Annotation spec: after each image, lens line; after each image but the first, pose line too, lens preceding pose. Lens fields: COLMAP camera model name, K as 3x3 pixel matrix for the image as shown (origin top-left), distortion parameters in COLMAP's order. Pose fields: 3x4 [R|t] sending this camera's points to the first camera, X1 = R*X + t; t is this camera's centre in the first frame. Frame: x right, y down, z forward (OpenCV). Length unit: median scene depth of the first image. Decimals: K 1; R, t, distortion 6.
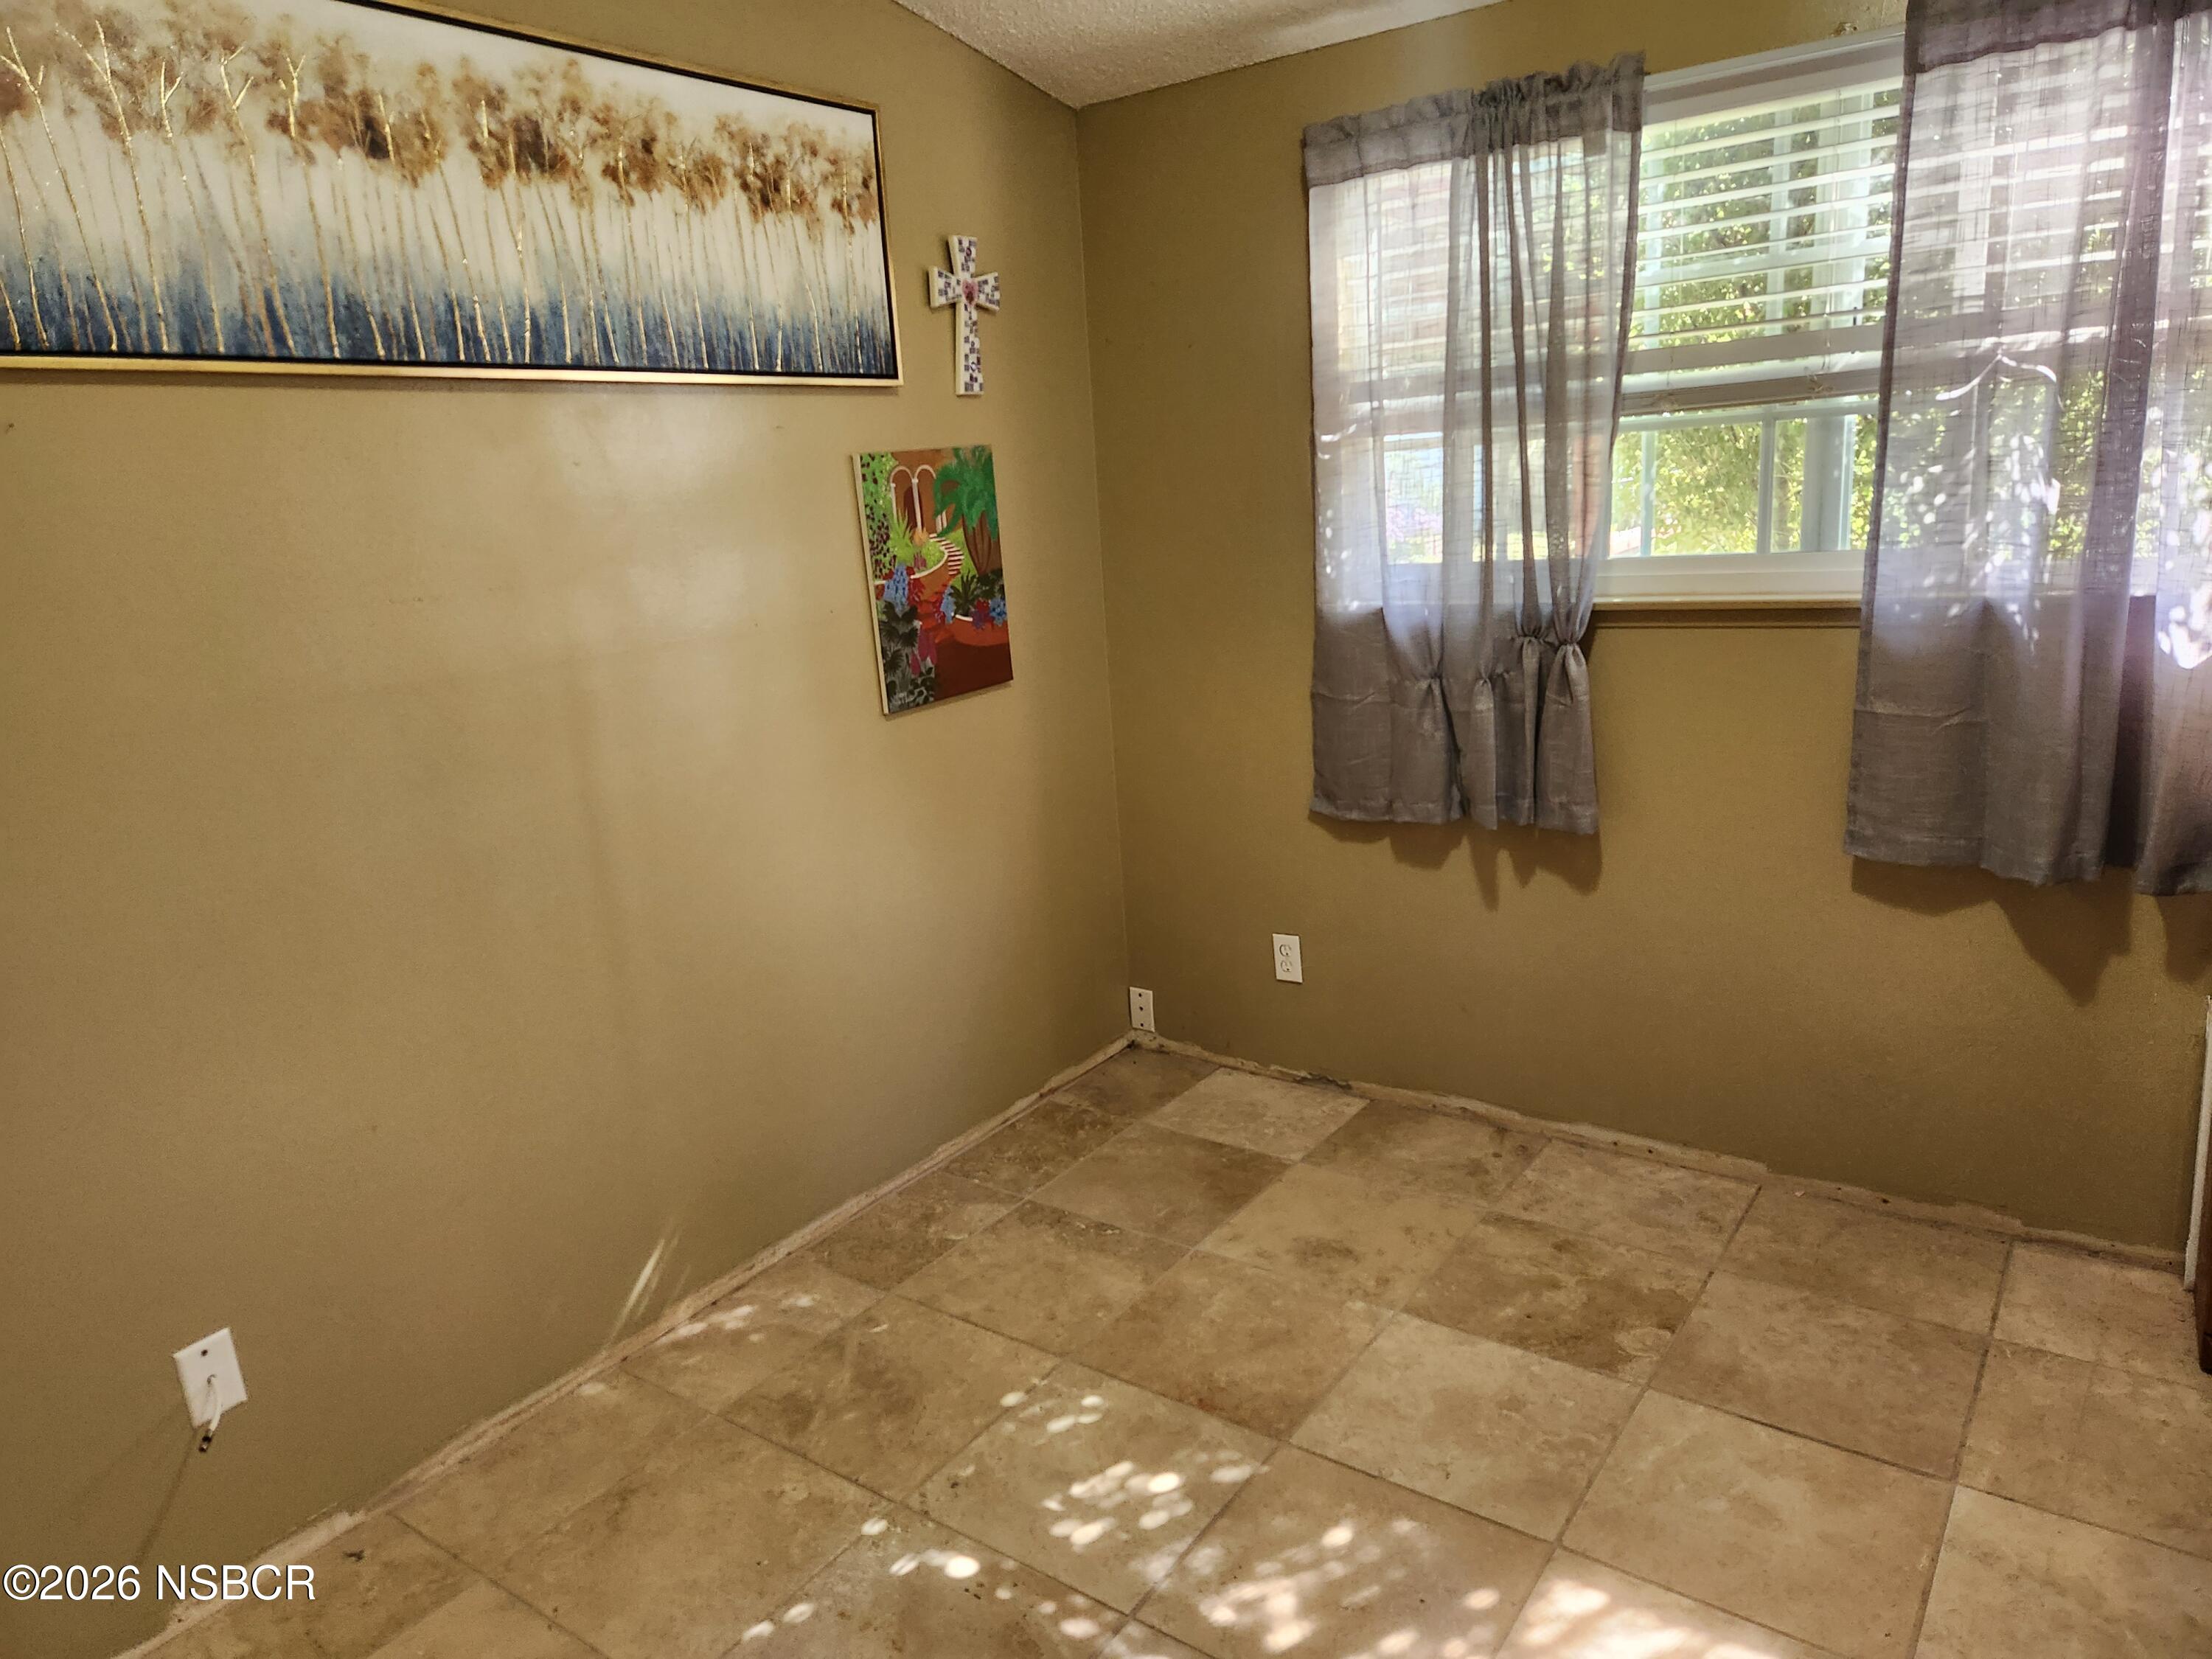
lens RADIAL K [[1488.3, 0, 1099.9], [0, 1488.3, 842.7], [0, 0, 1]] dist [0.068126, -0.053086]
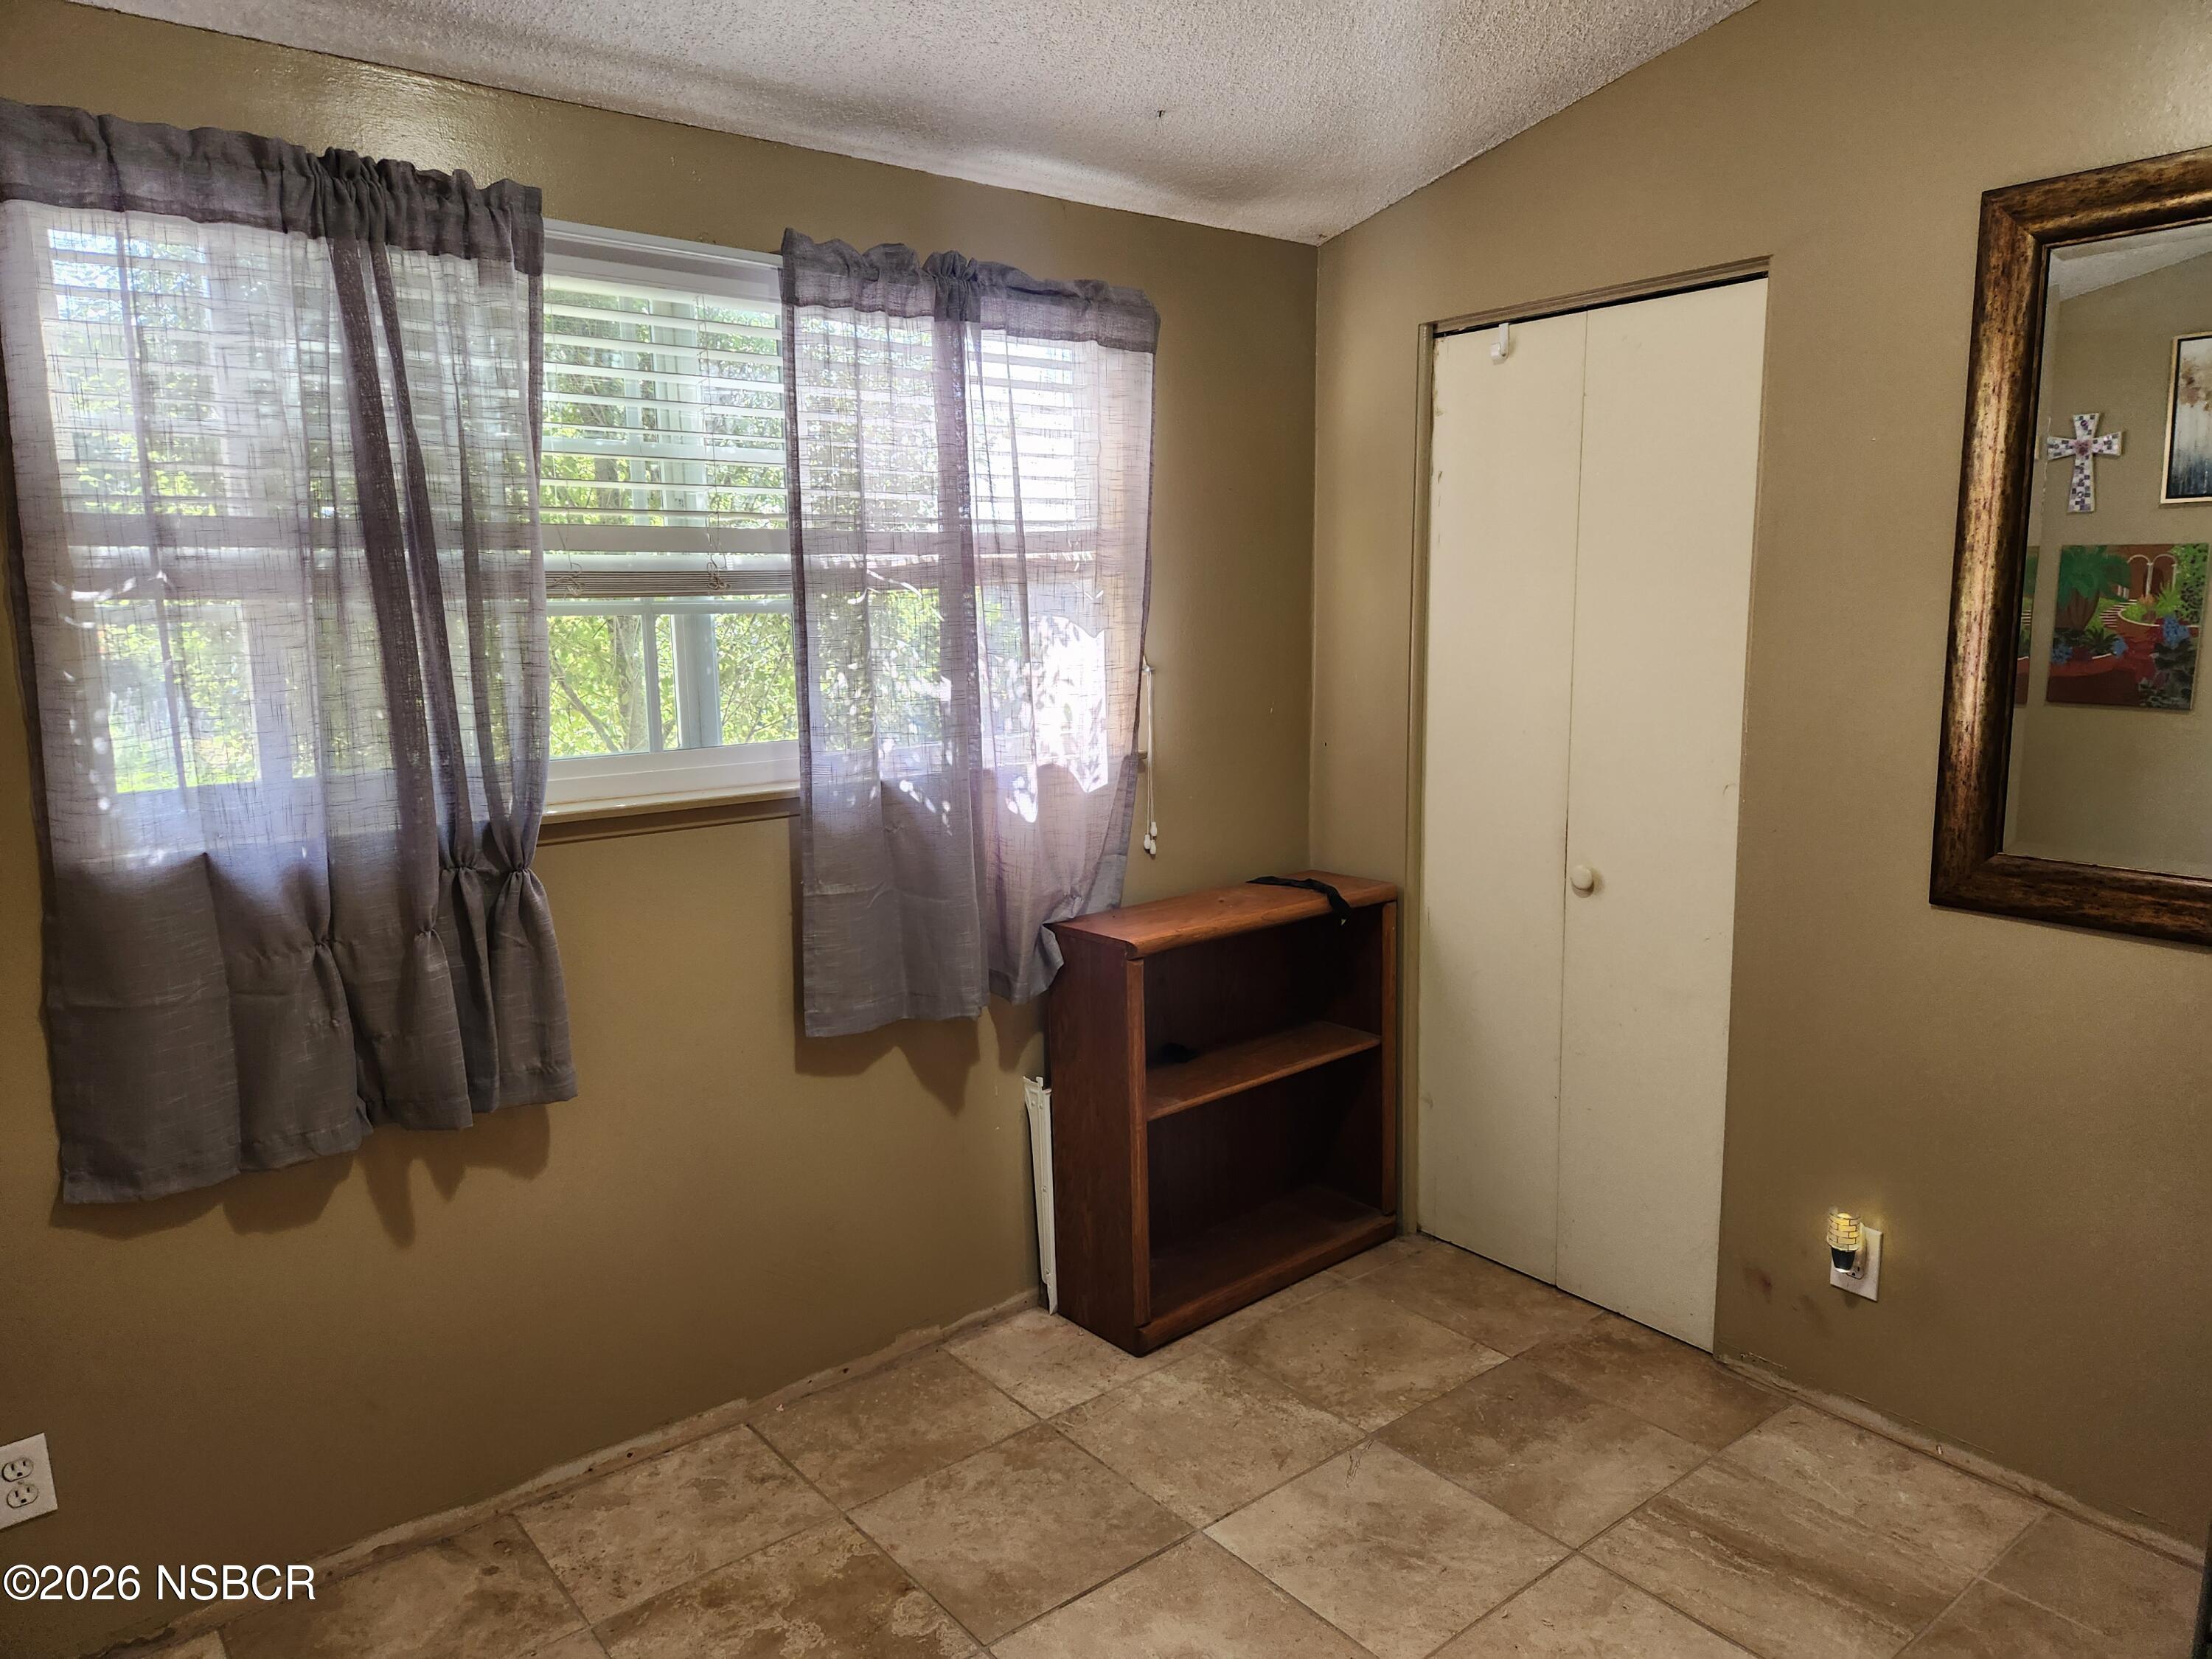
lens RADIAL K [[1488.3, 0, 1097.2], [0, 1488.3, 813.2], [0, 0, 1]] dist [0.068126, -0.053086]
pose [[0.246707, -0.076336, 0.966079, -0.411109], [0.228830, 0.973291, 0.018470, -0.113950], [-0.941686, 0.216511, 0.257586, 0.535853]]
